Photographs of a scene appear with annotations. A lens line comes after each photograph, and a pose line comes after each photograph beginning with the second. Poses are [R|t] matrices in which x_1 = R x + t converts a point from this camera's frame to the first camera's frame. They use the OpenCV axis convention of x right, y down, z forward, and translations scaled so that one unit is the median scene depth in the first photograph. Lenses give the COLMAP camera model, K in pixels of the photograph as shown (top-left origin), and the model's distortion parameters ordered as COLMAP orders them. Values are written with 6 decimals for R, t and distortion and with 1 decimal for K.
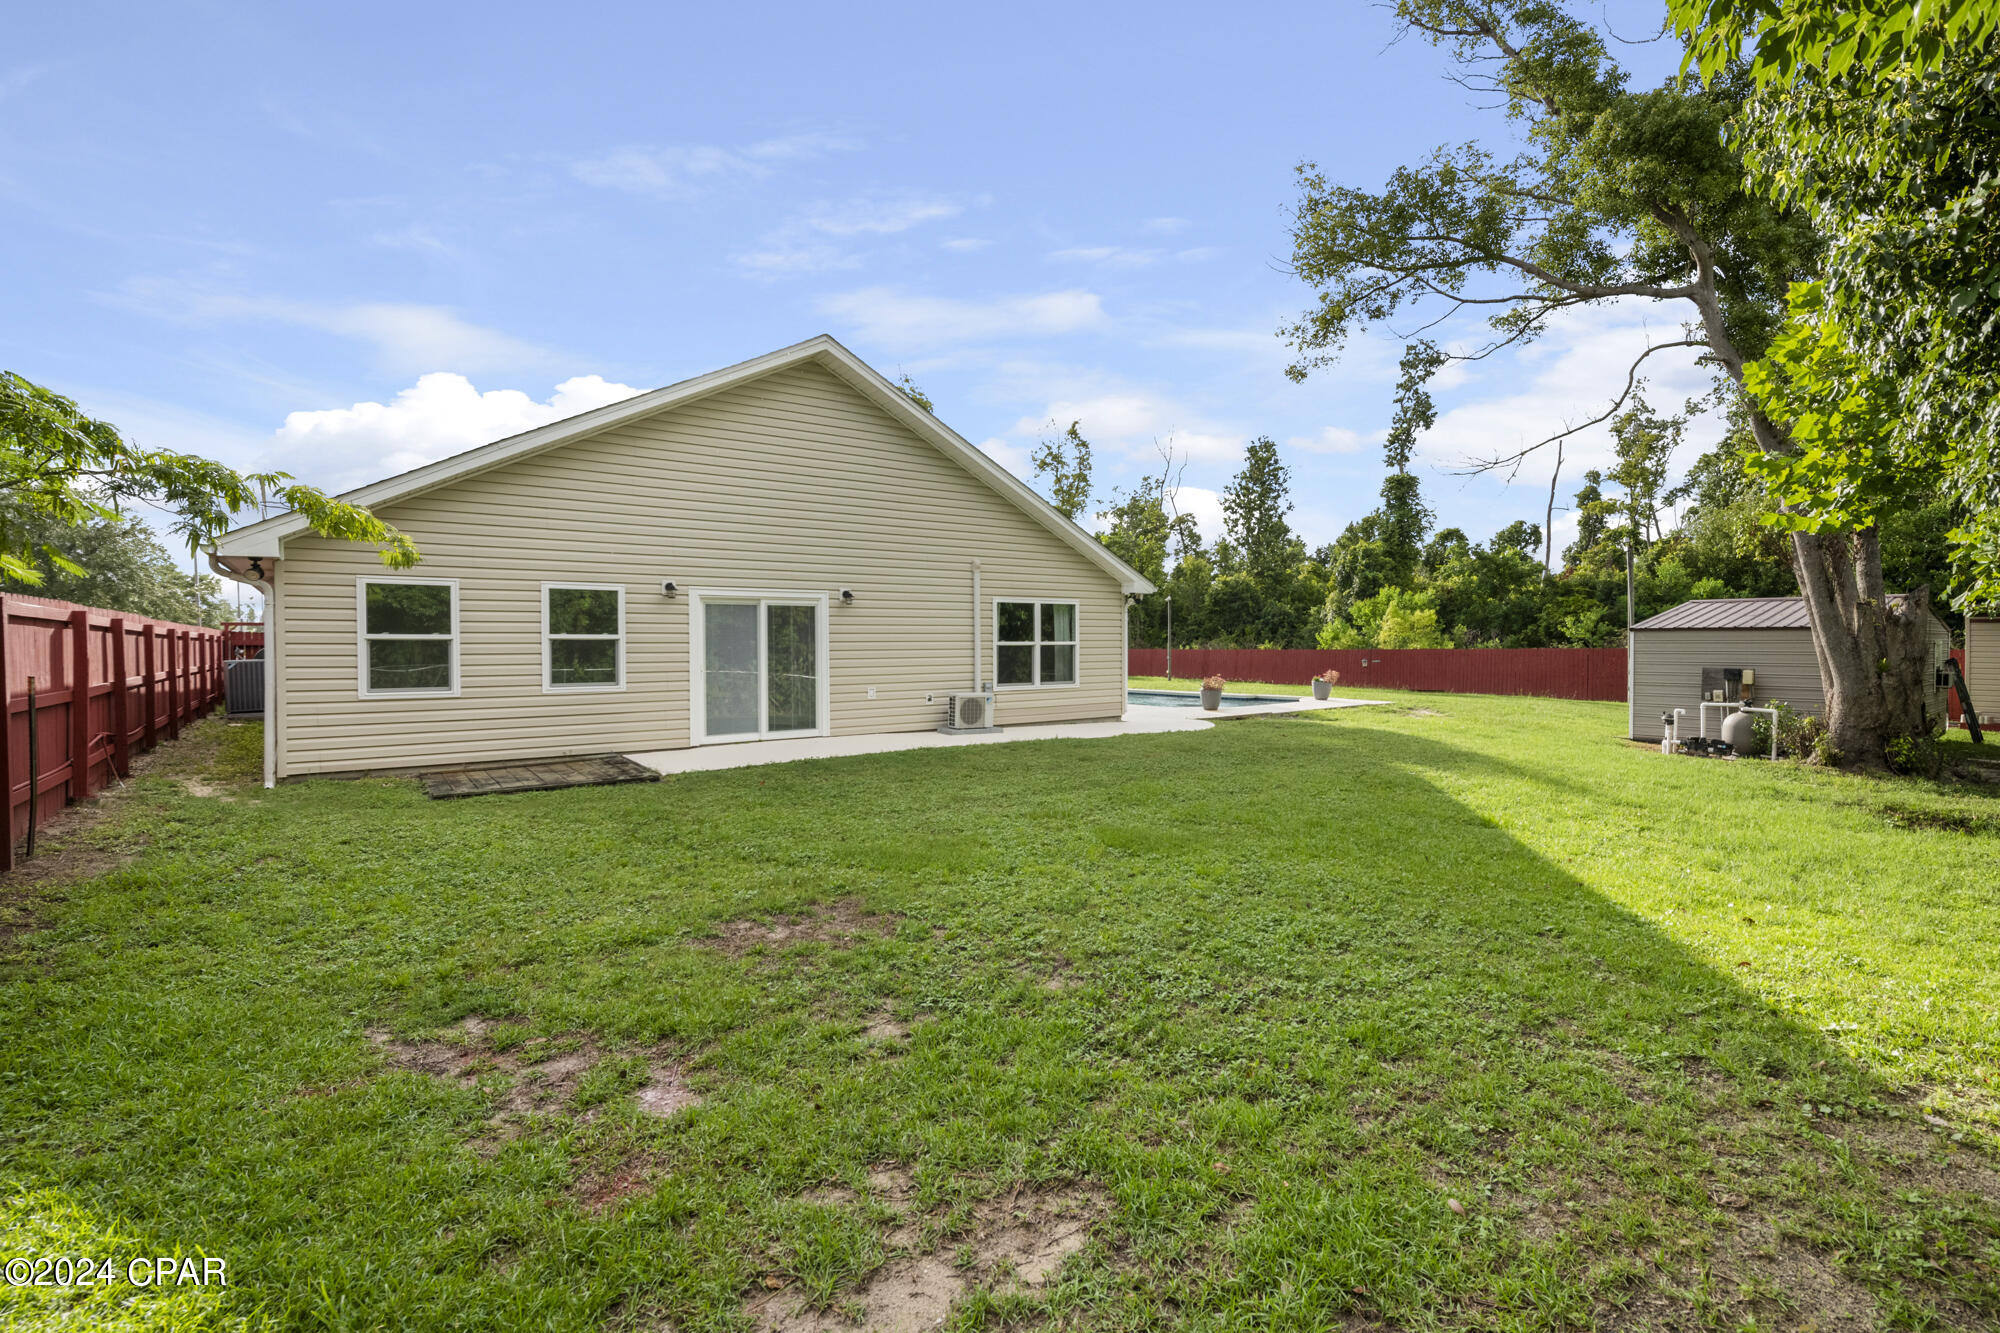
lens RADIAL K [[901.4, 0, 957.8], [0, 901.4, 631.6], [0, 0, 1]] dist [0.001103, -0.001365]
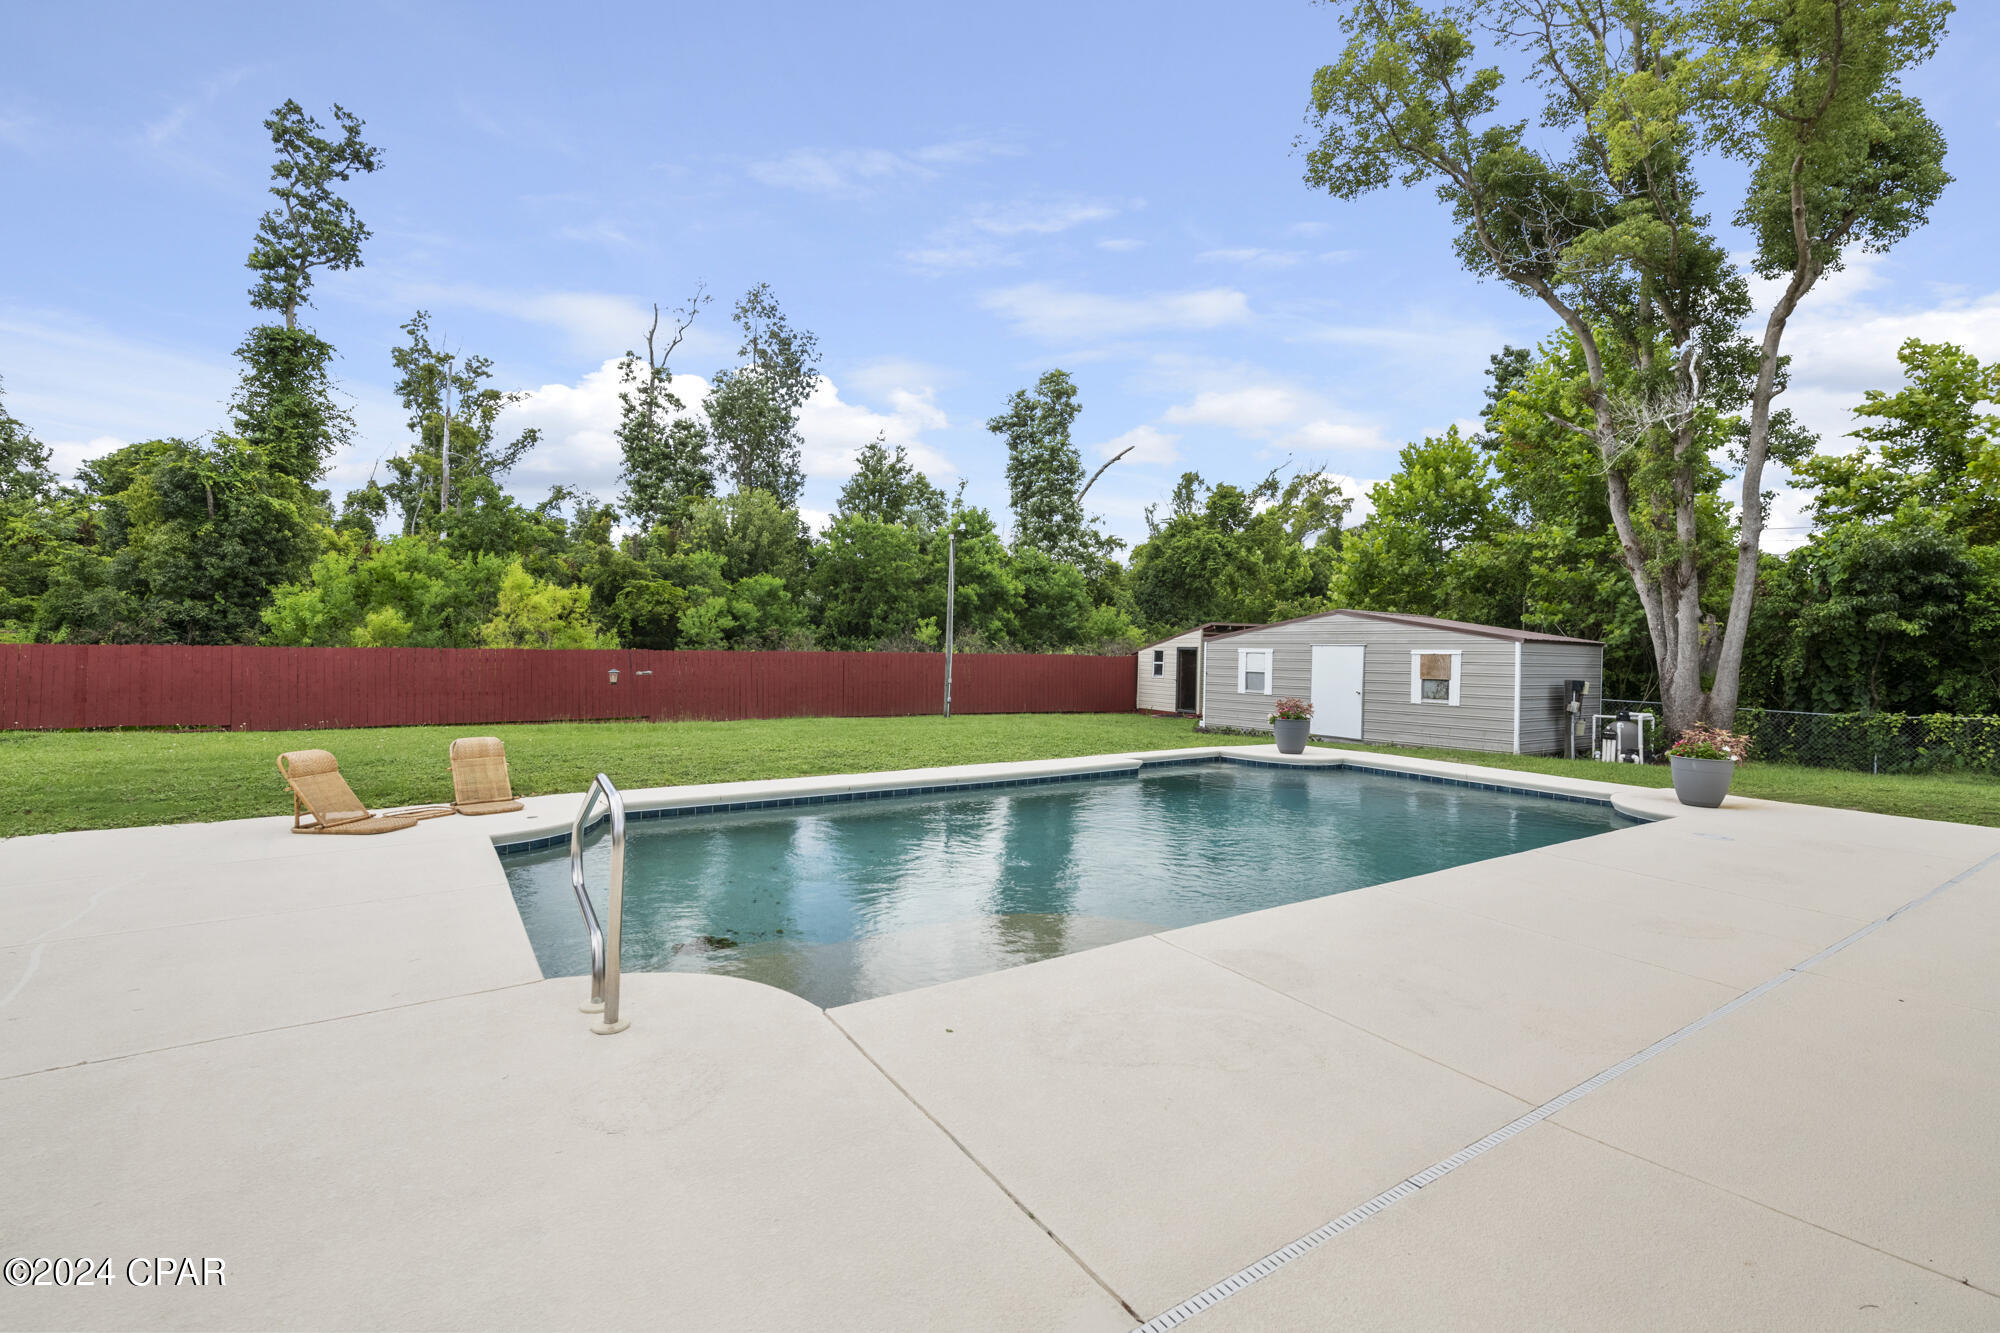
lens RADIAL K [[901.4, 0, 1005.2], [0, 901.4, 663.8], [0, 0, 1]] dist [0.001103, -0.001365]
pose [[0.030603, -0.005705, 0.999515, -0.040003], [-0.039729, 0.999187, 0.006920, 0.007123], [-0.998742, -0.039922, 0.030352, 0.443717]]
